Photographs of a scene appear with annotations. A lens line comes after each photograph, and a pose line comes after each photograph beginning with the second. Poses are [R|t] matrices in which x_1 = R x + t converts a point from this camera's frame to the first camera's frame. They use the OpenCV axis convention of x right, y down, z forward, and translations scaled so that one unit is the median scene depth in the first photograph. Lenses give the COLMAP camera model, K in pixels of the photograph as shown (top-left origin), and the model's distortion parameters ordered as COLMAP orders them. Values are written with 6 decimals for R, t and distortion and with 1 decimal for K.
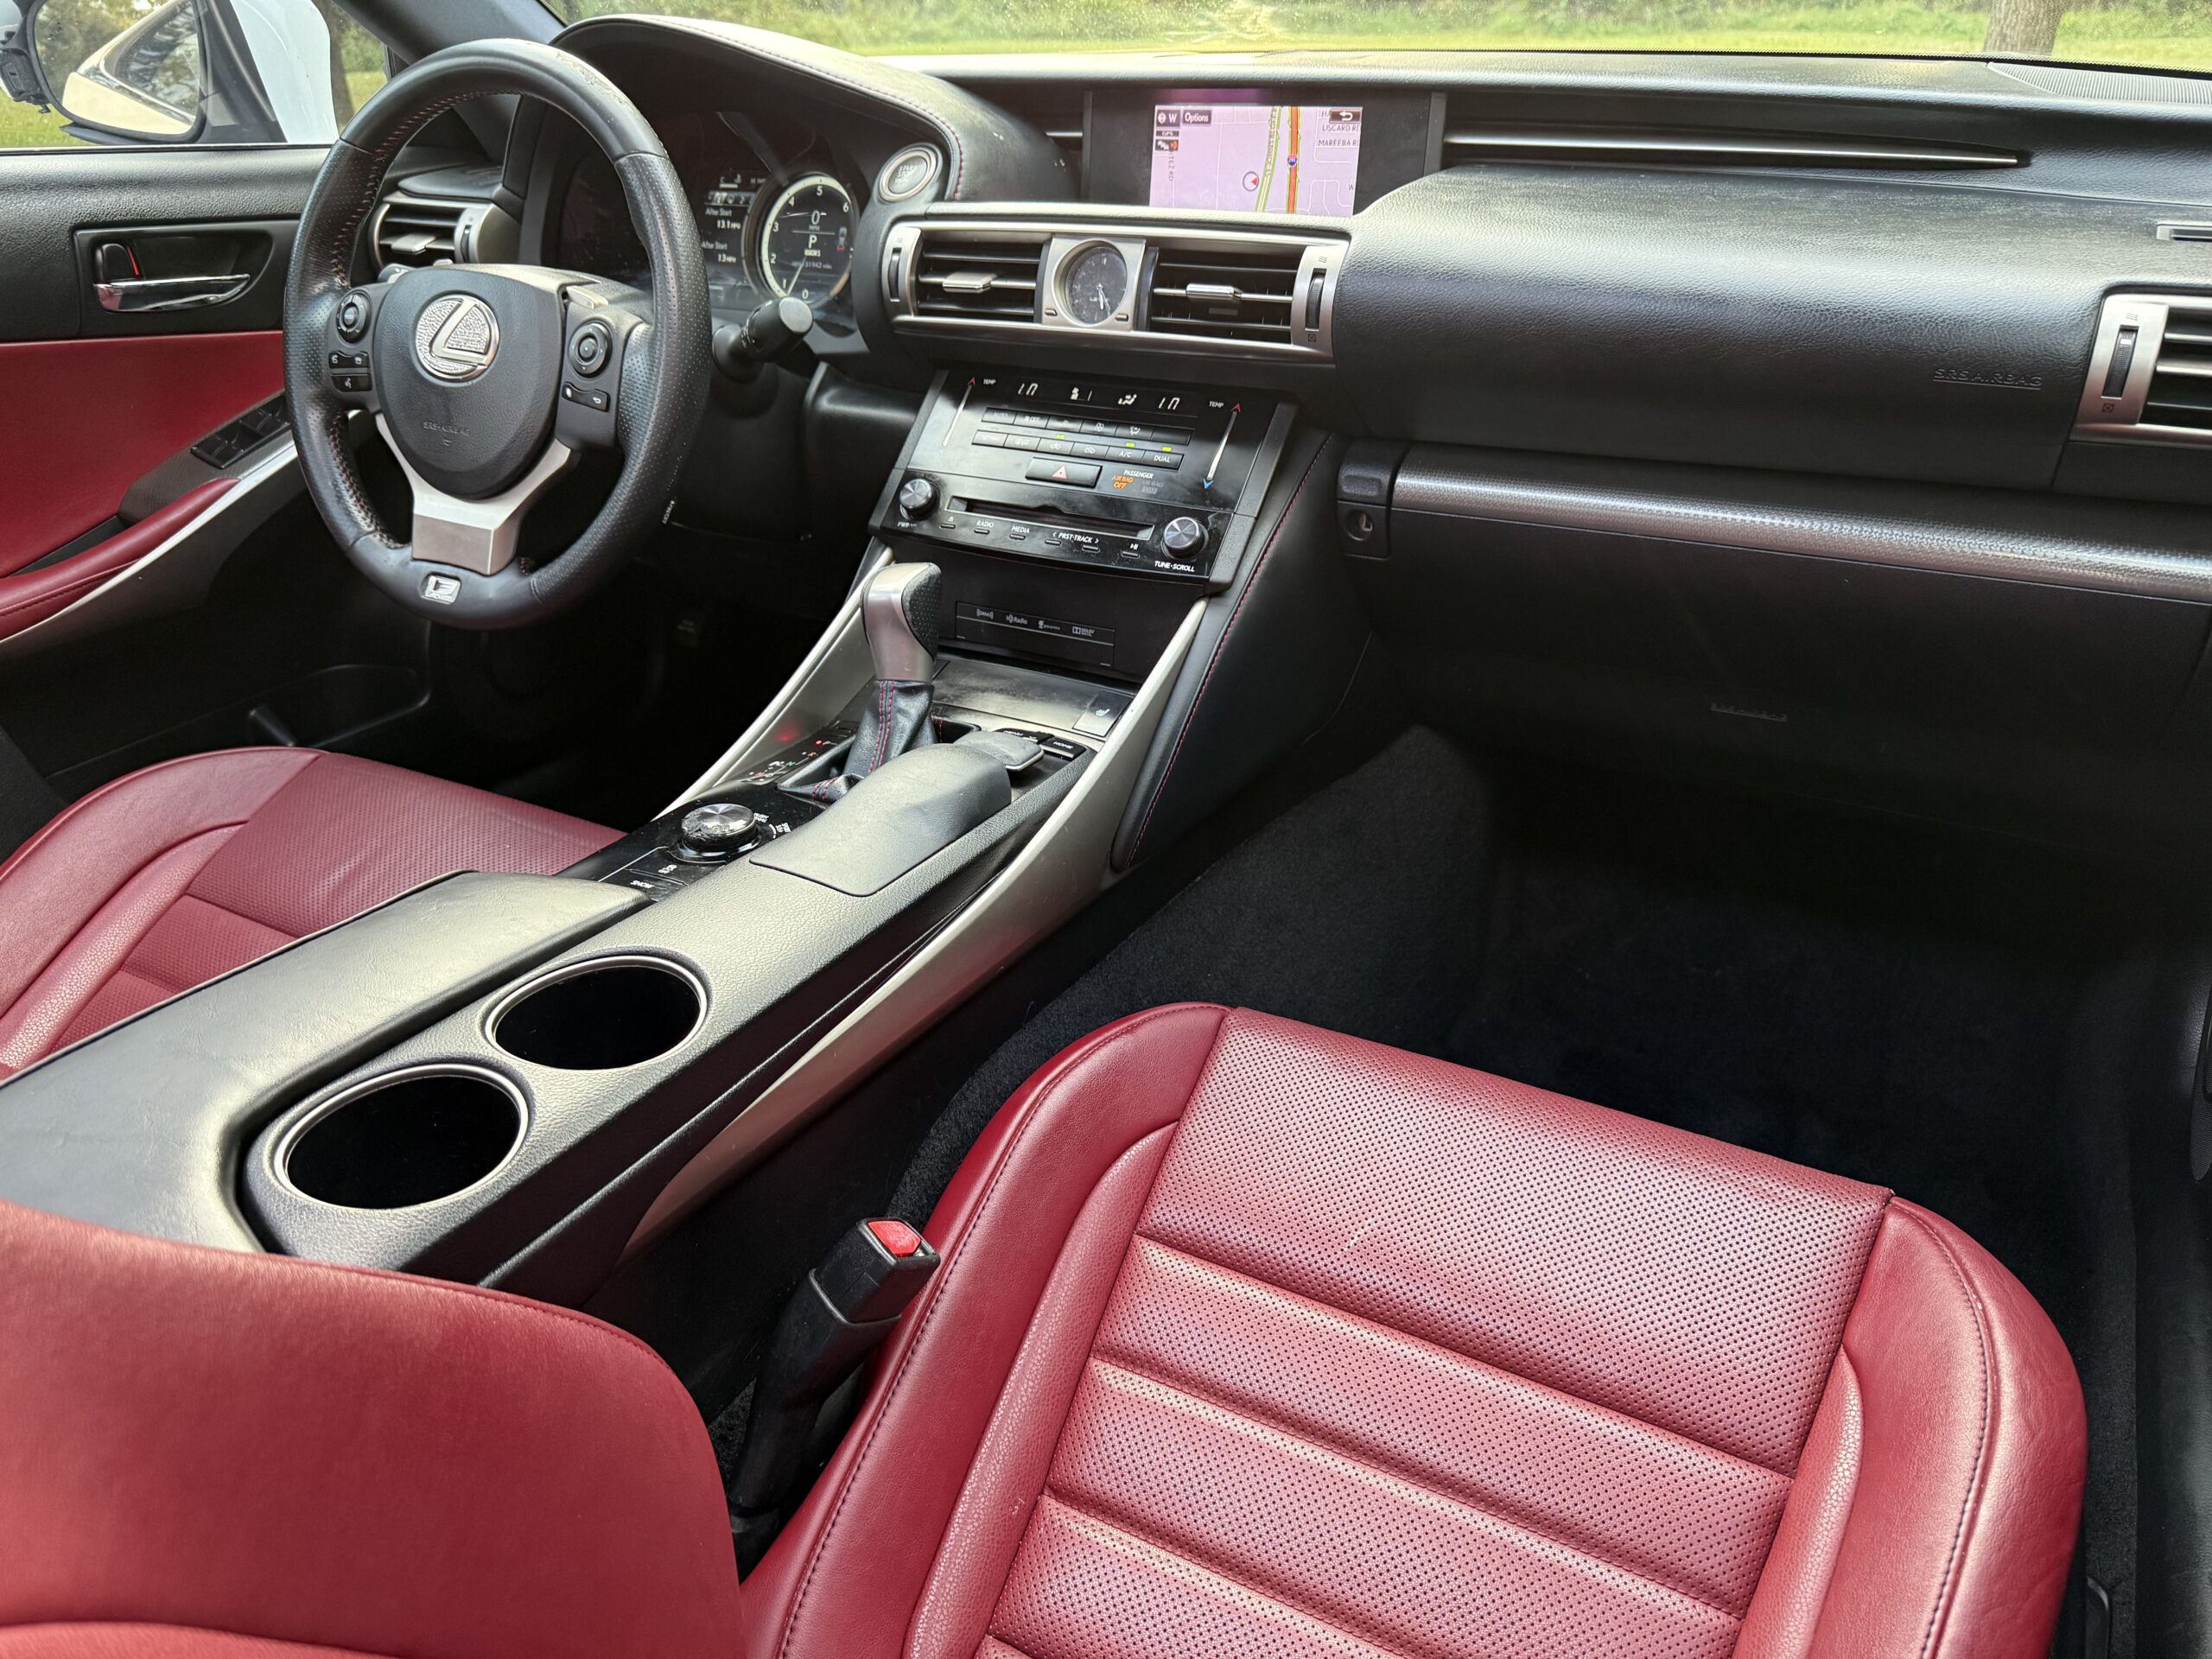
lens RADIAL K [[1577.5, 0, 1121.6], [0, 1577.5, 884.3], [0, 0, 1]] dist [0.036422, -0.050990]
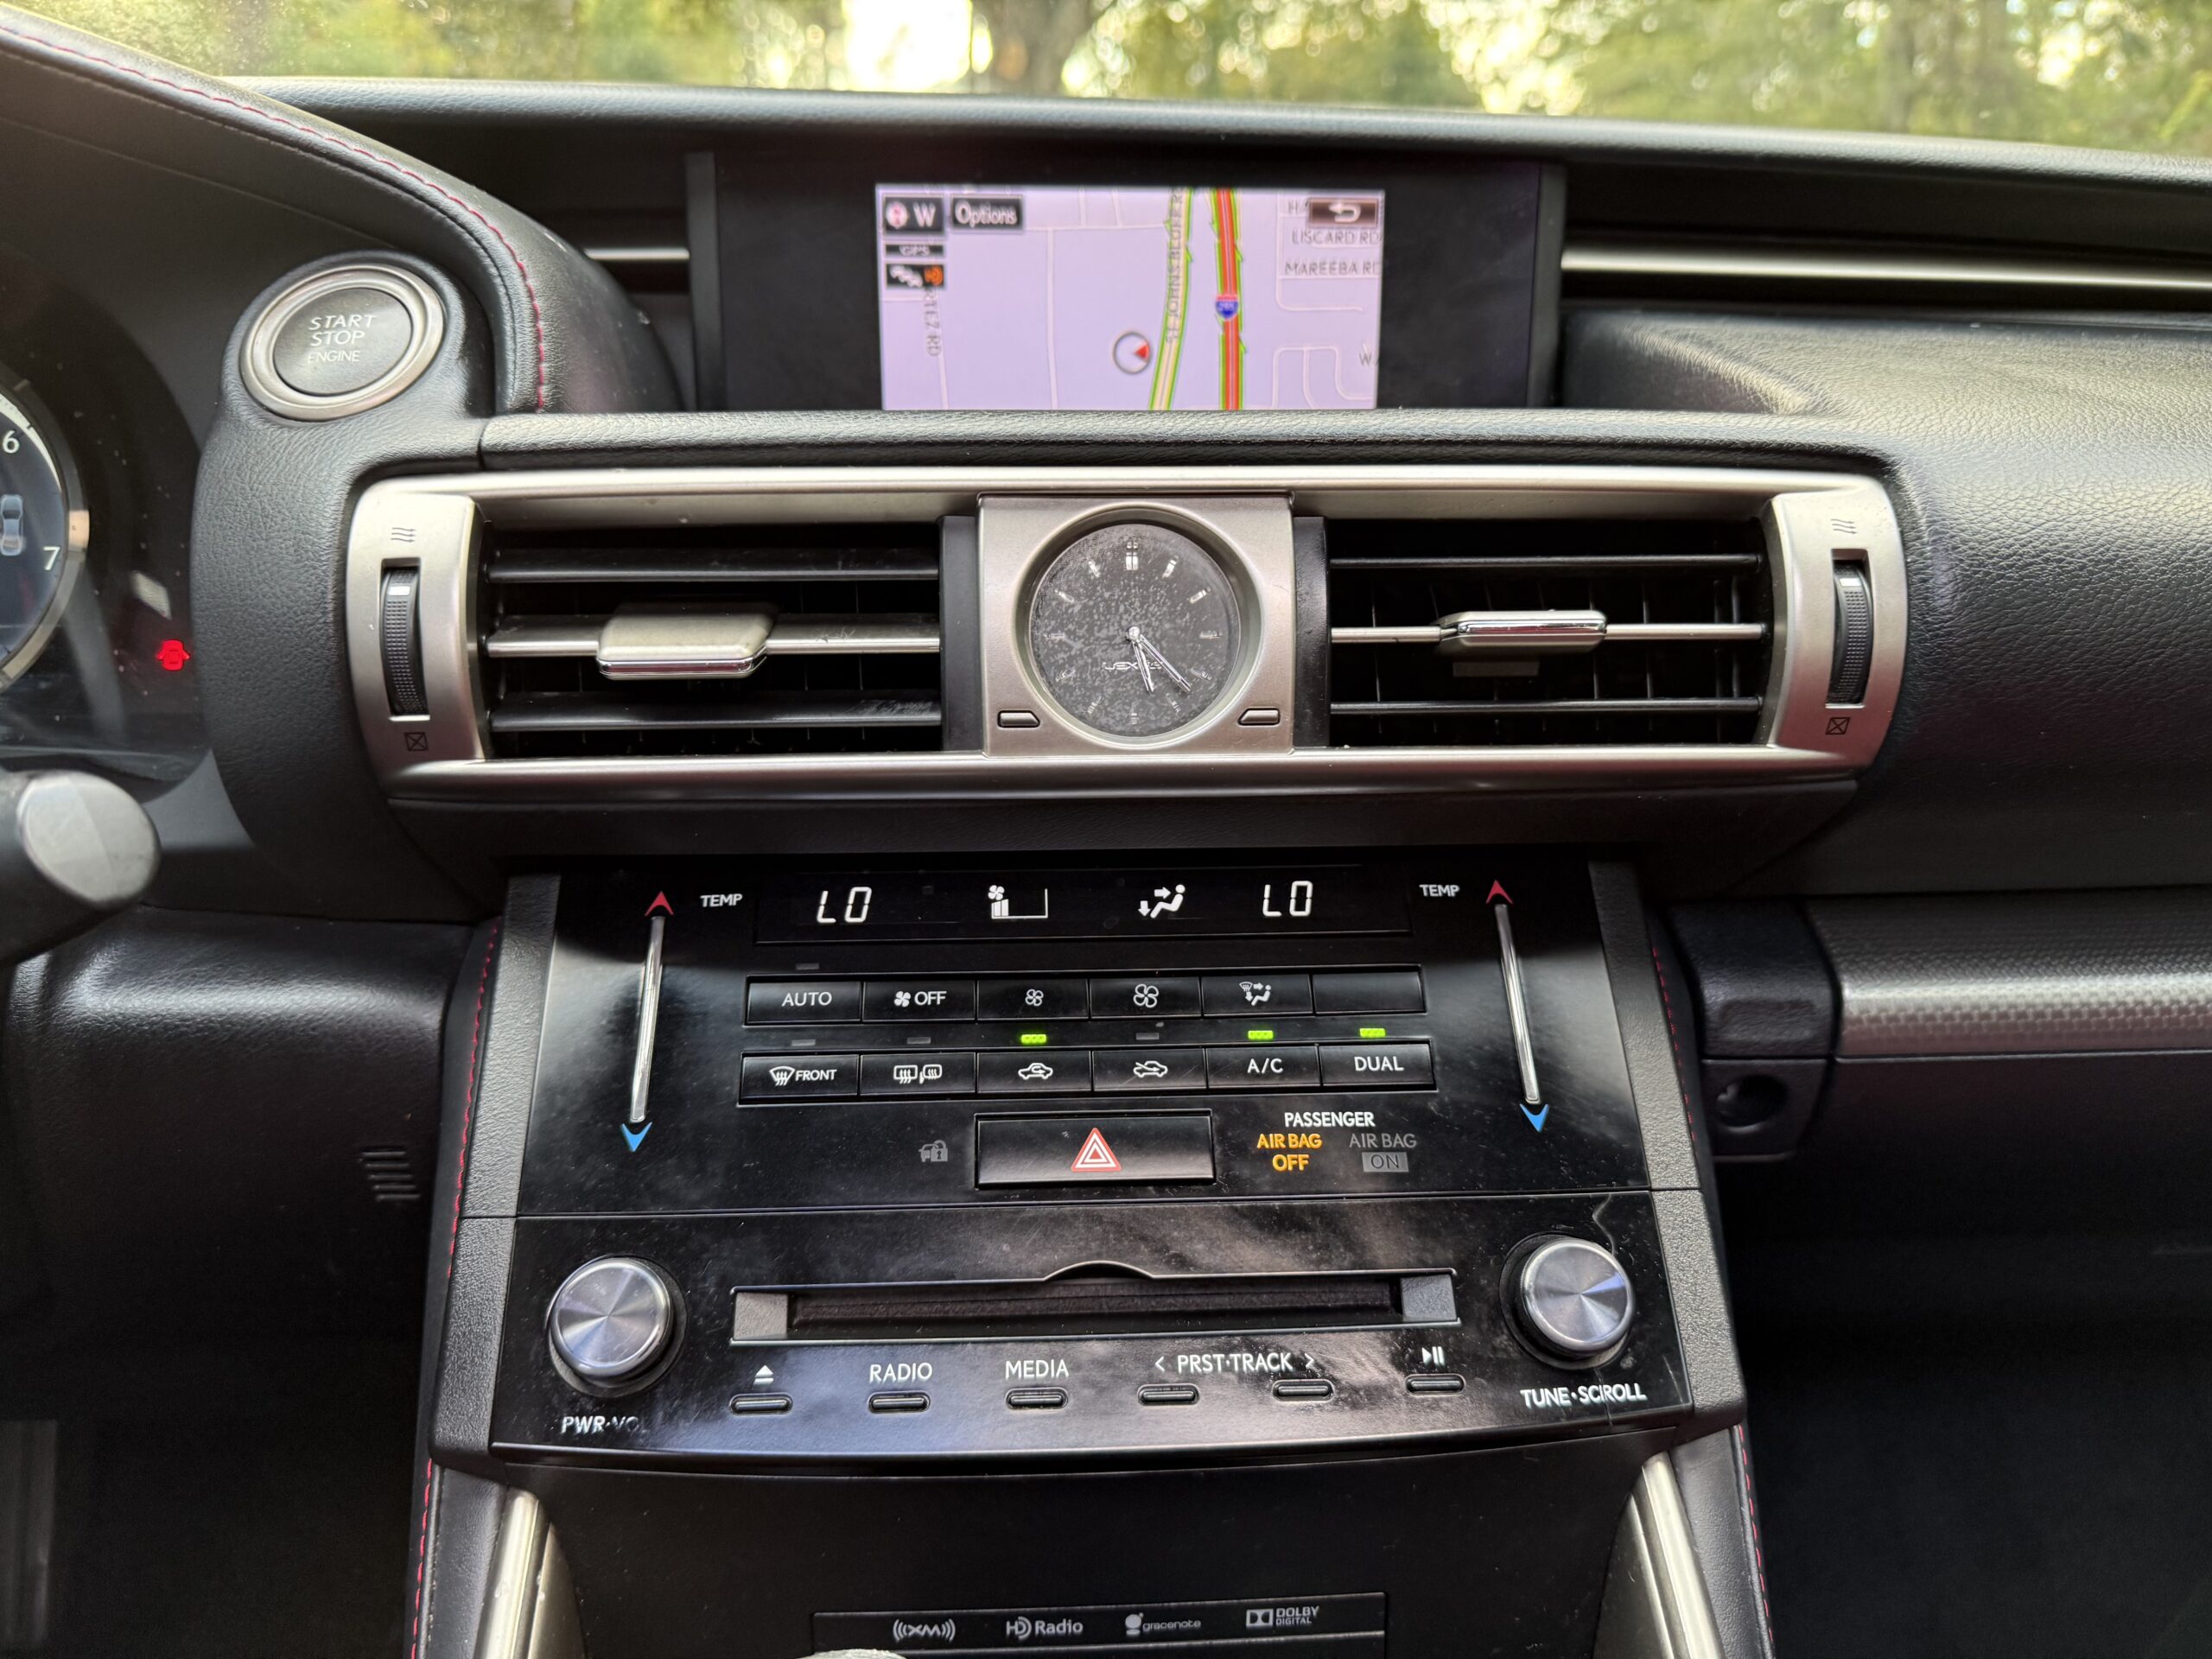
lens RADIAL K [[1577.5, 0, 1083.1], [0, 1577.5, 832.8], [0, 0, 1]] dist [0.036422, -0.050990]
pose [[0.841898, -0.167578, 0.512958, -0.194322], [0.236896, 0.968841, -0.072297, -0.292360], [-0.484860, 0.182384, 0.855364, 0.673076]]
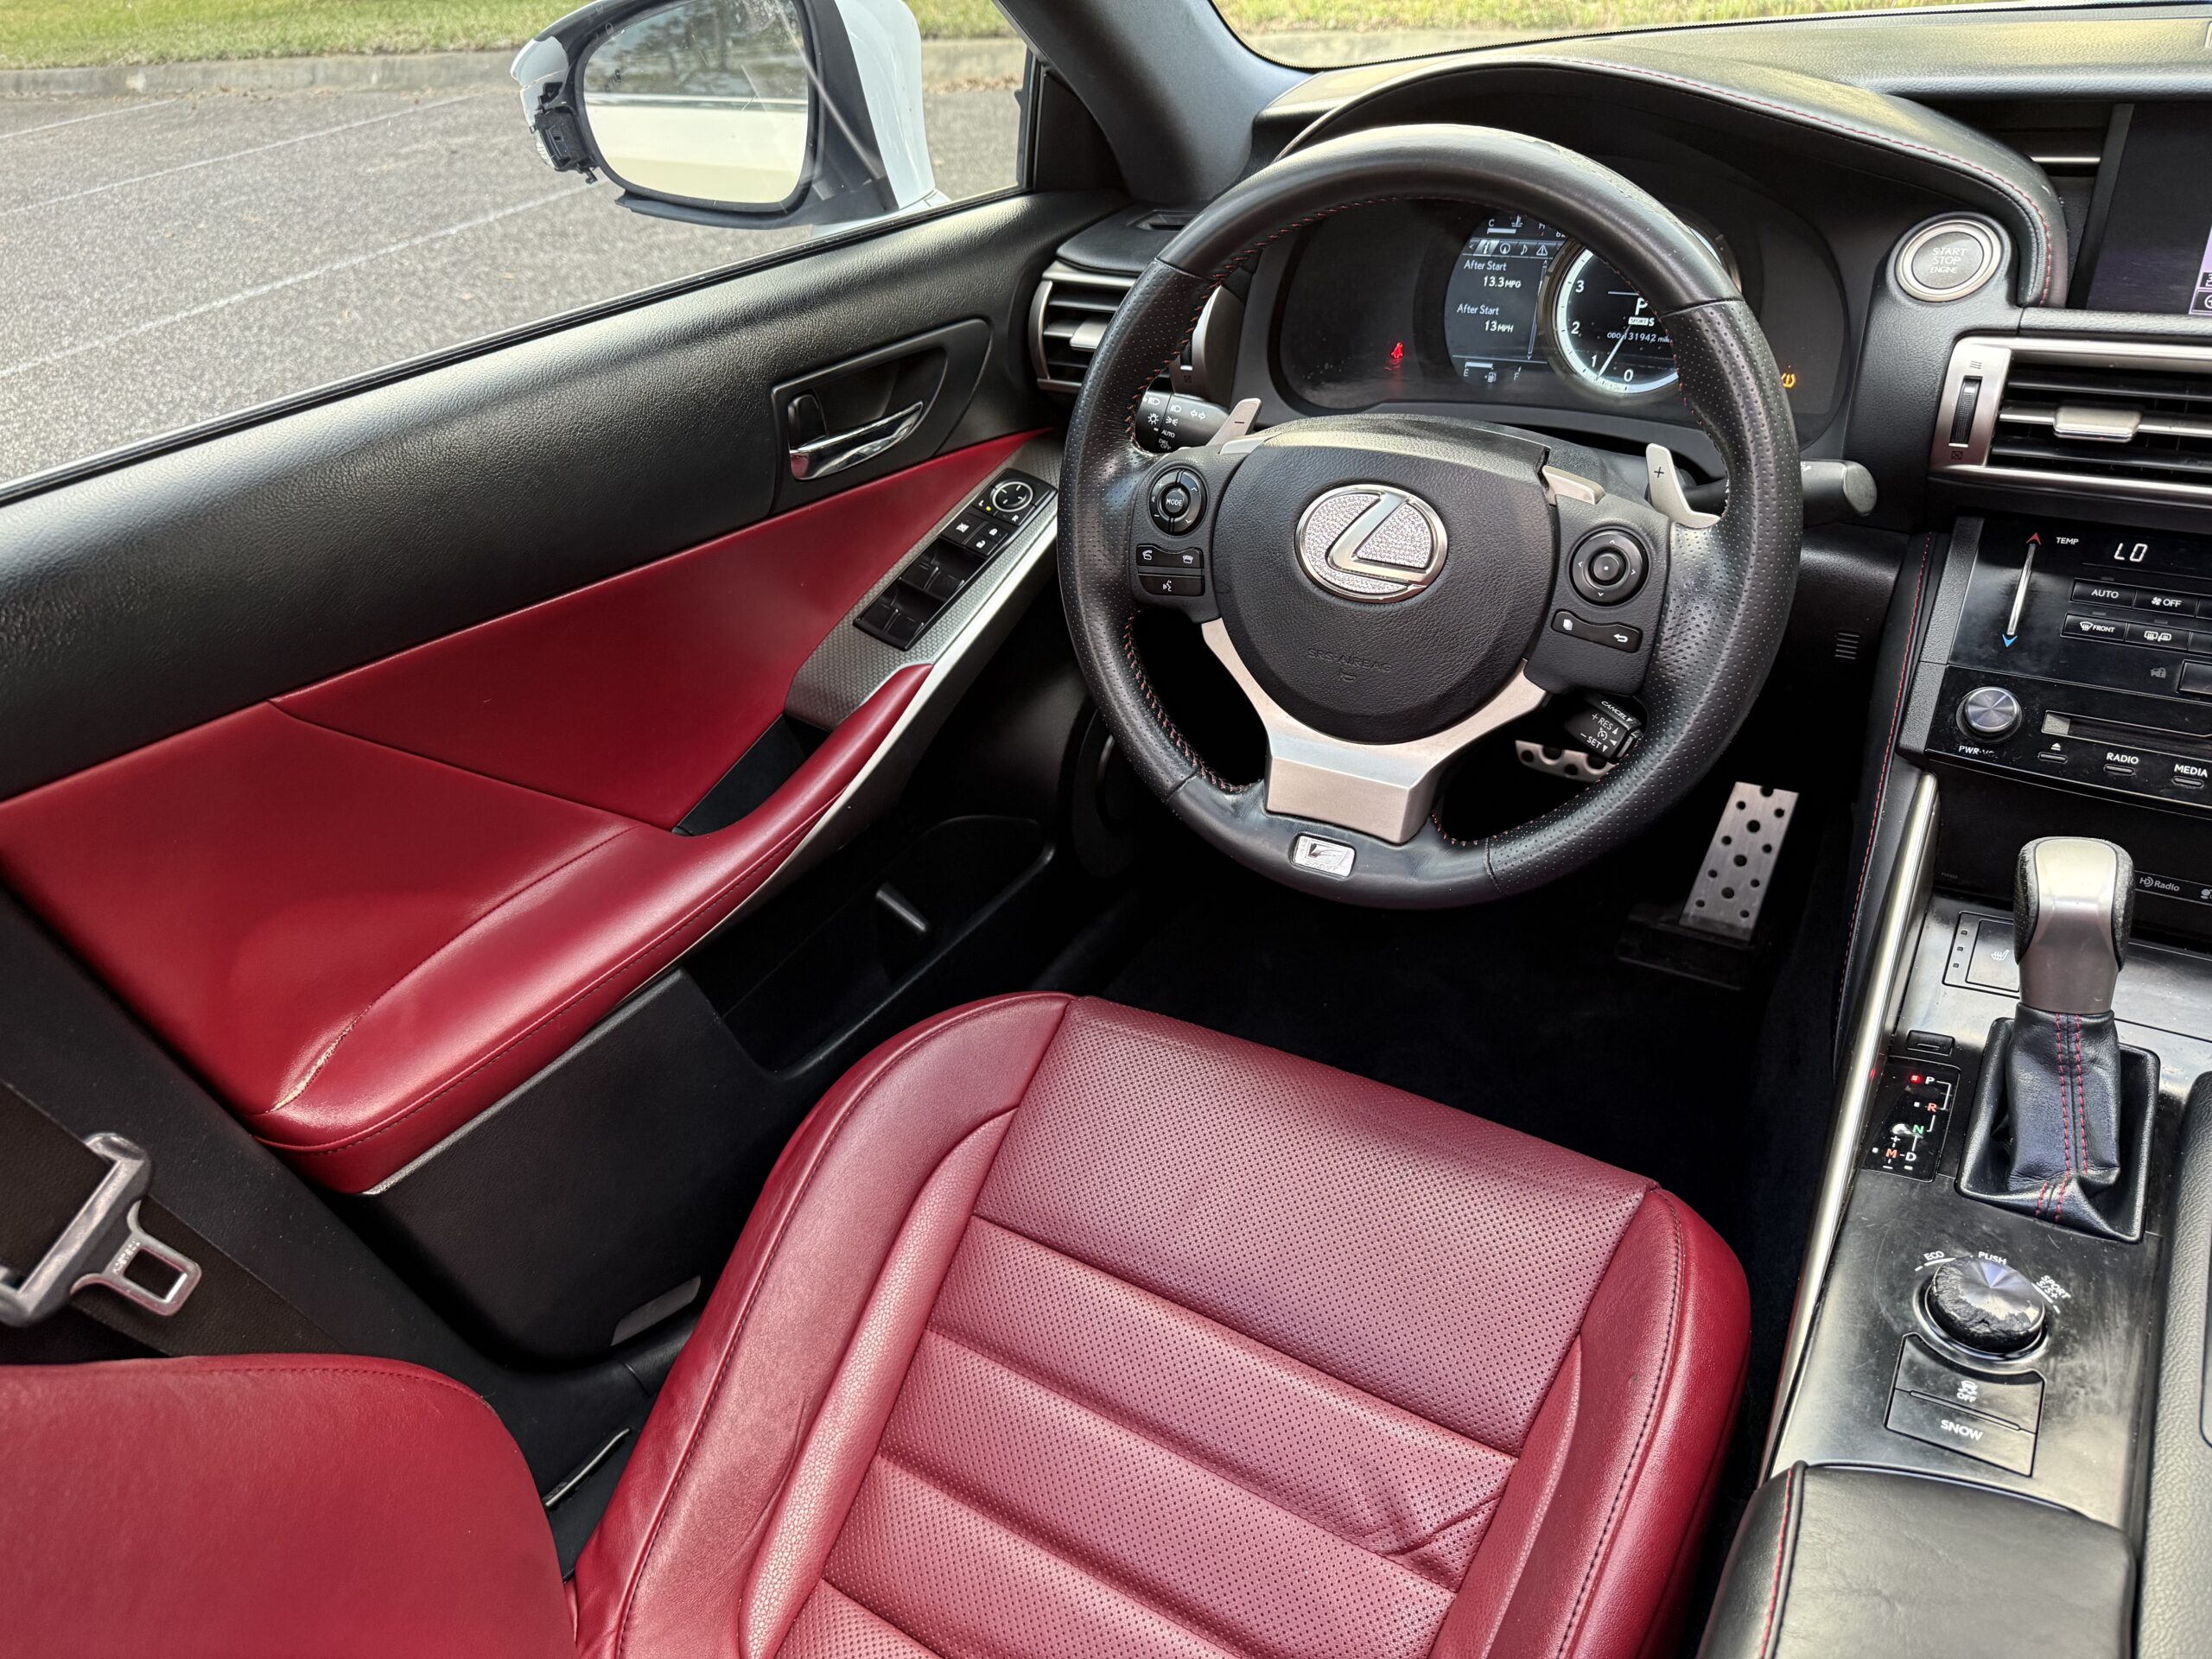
lens RADIAL K [[1577.5, 0, 1110.1], [0, 1577.5, 828.7], [0, 0, 1]] dist [0.036422, -0.050990]
pose [[0.996978, -0.048980, -0.060300, -0.494023], [0.053740, 0.995344, 0.080016, -0.271607], [0.056101, -0.083015, 0.994968, 0.237489]]
